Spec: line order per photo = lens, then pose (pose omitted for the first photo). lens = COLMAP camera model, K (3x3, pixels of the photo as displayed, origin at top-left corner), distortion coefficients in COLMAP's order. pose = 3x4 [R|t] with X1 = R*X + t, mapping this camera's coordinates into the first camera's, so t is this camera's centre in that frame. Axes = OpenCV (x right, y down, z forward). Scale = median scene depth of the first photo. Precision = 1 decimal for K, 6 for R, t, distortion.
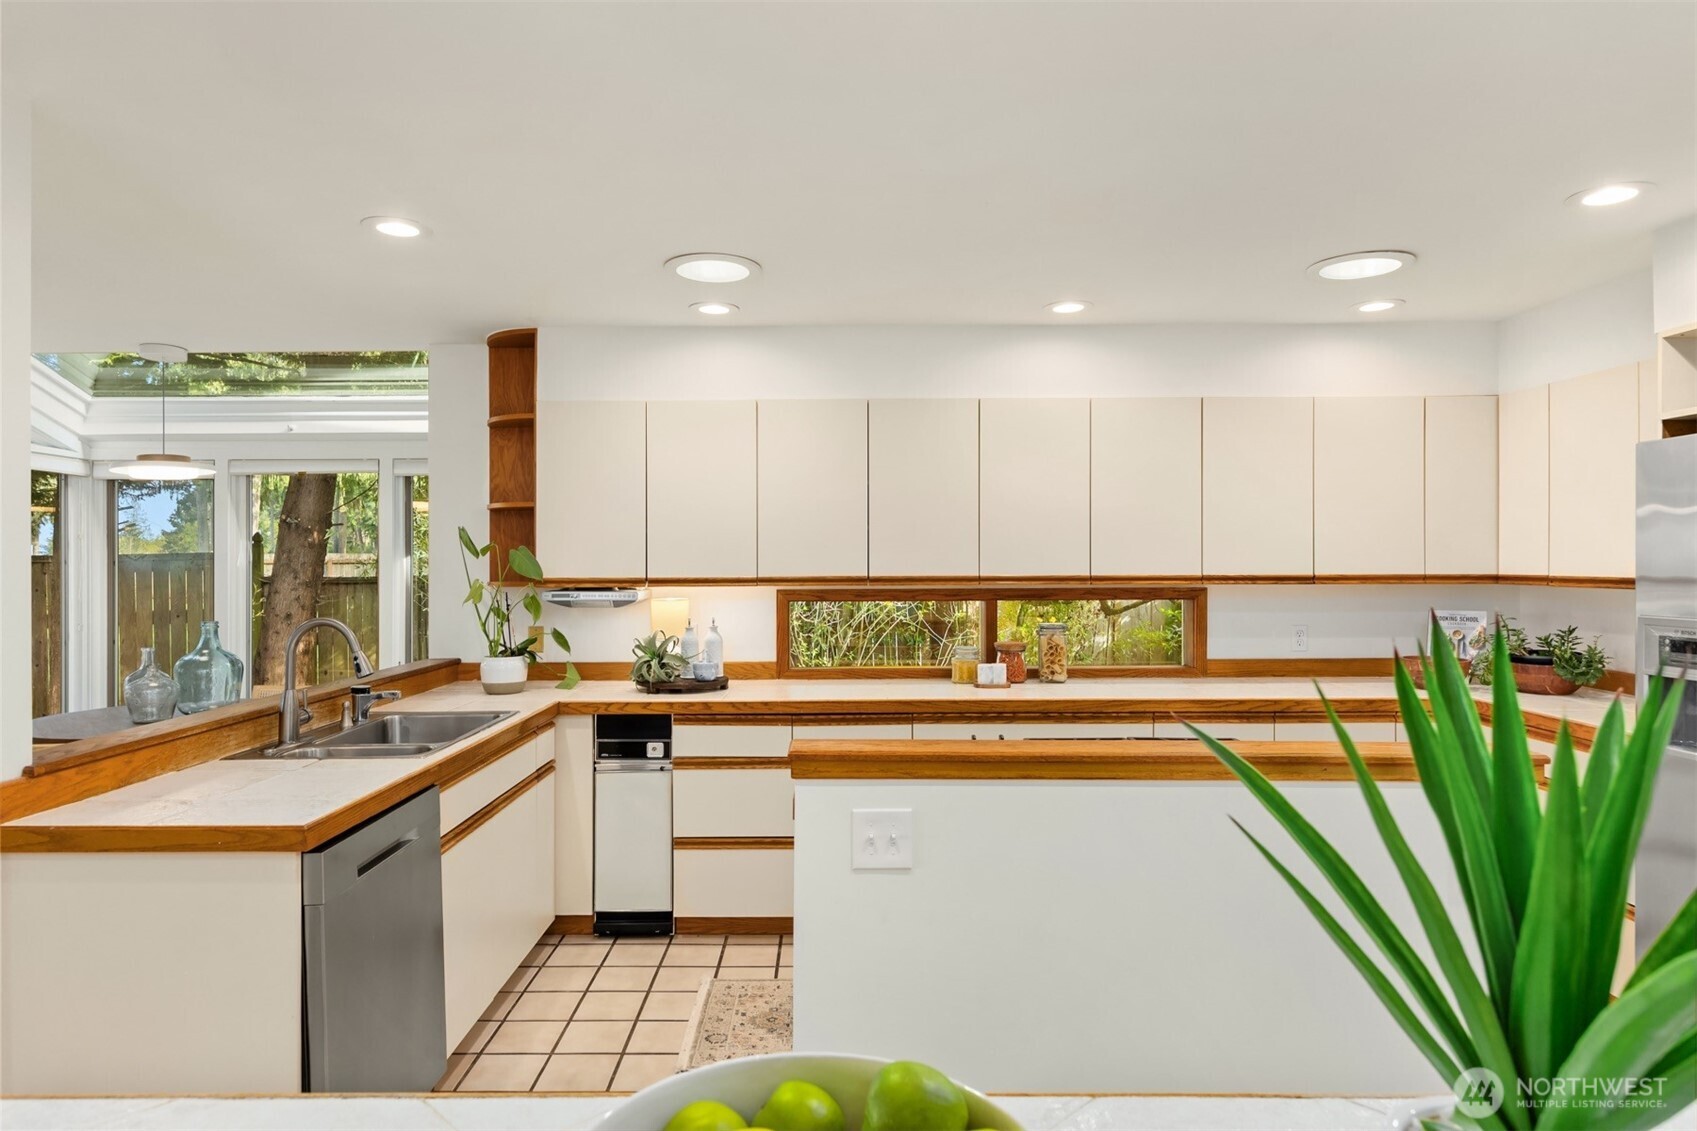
lens RADIAL K [[1011.3, 0, 841.8], [0, 1011.3, 580.9], [0, 0, 1]] dist [0.009178, 0.001117]
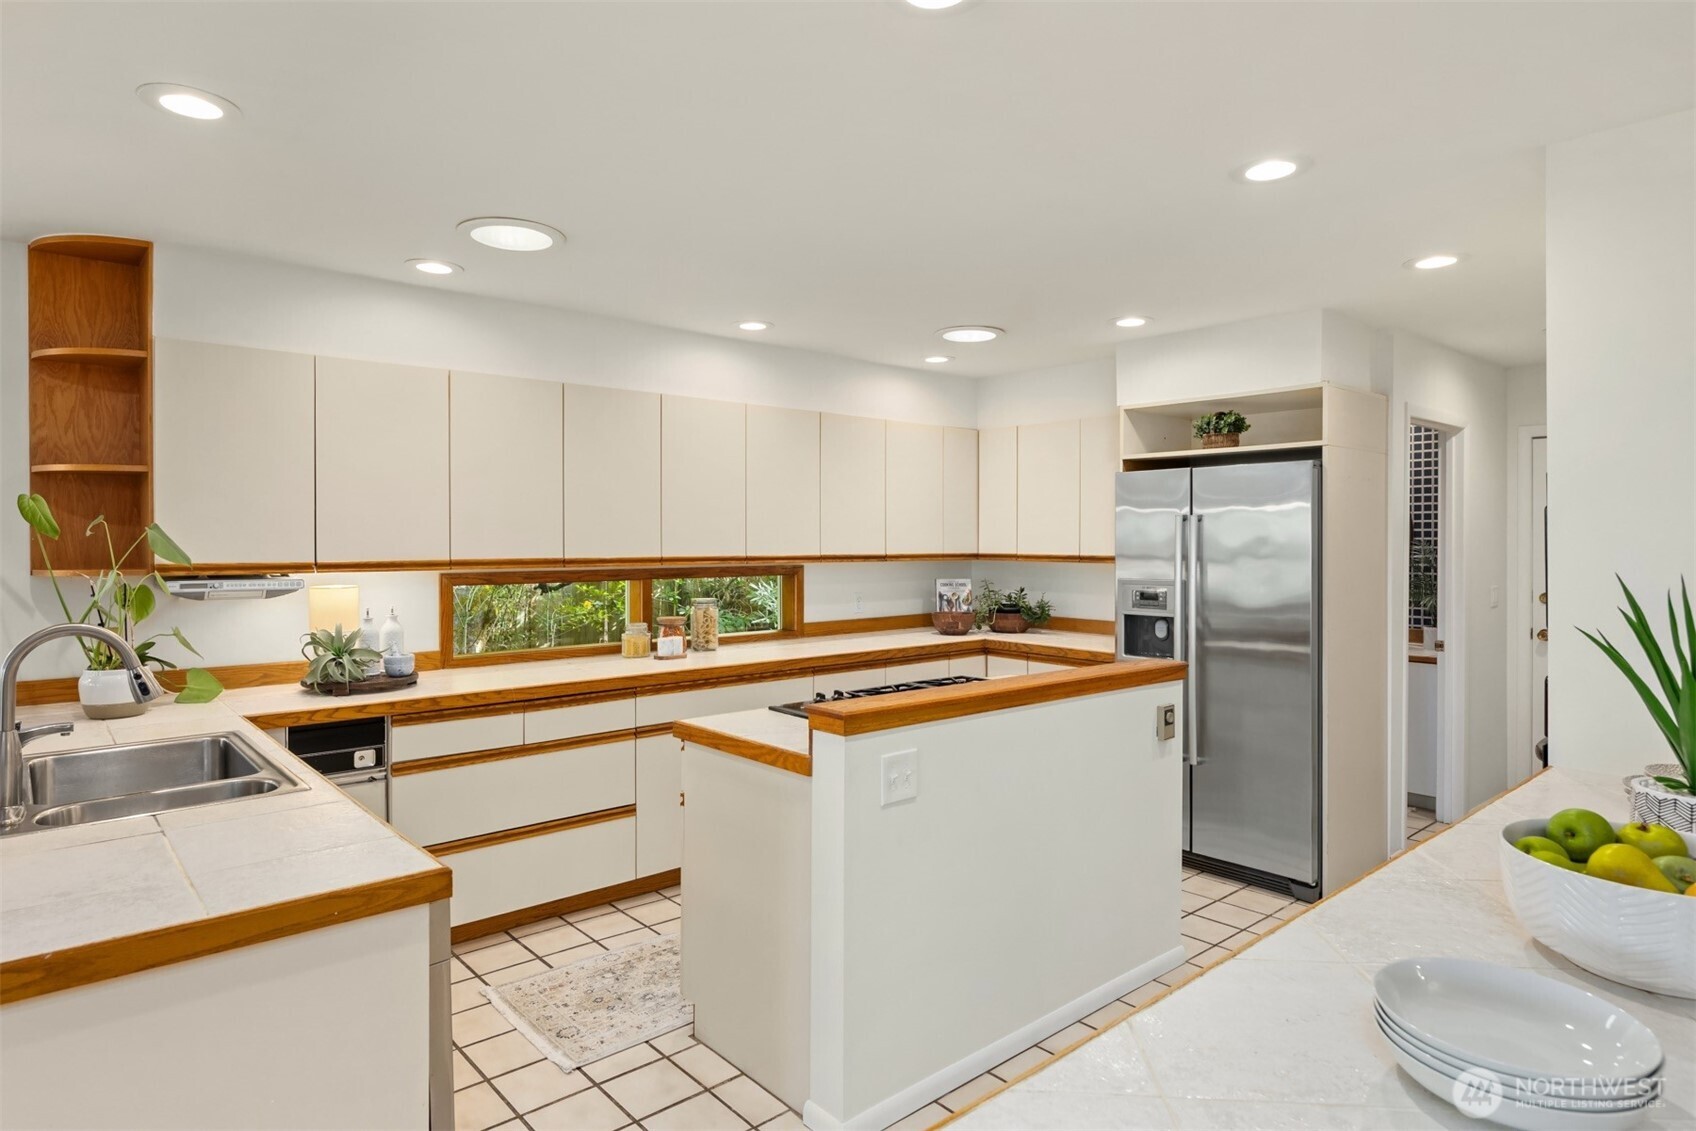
lens RADIAL K [[952.9, 0, 848.0], [0, 952.9, 565.5], [0, 0, 1]] dist [0.000396, 0.001151]
pose [[0.748954, -0.013537, 0.662483, -0.392724], [0.008535, 0.999905, 0.010784, -0.005200], [-0.662567, -0.002423, 0.748999, 0.099404]]
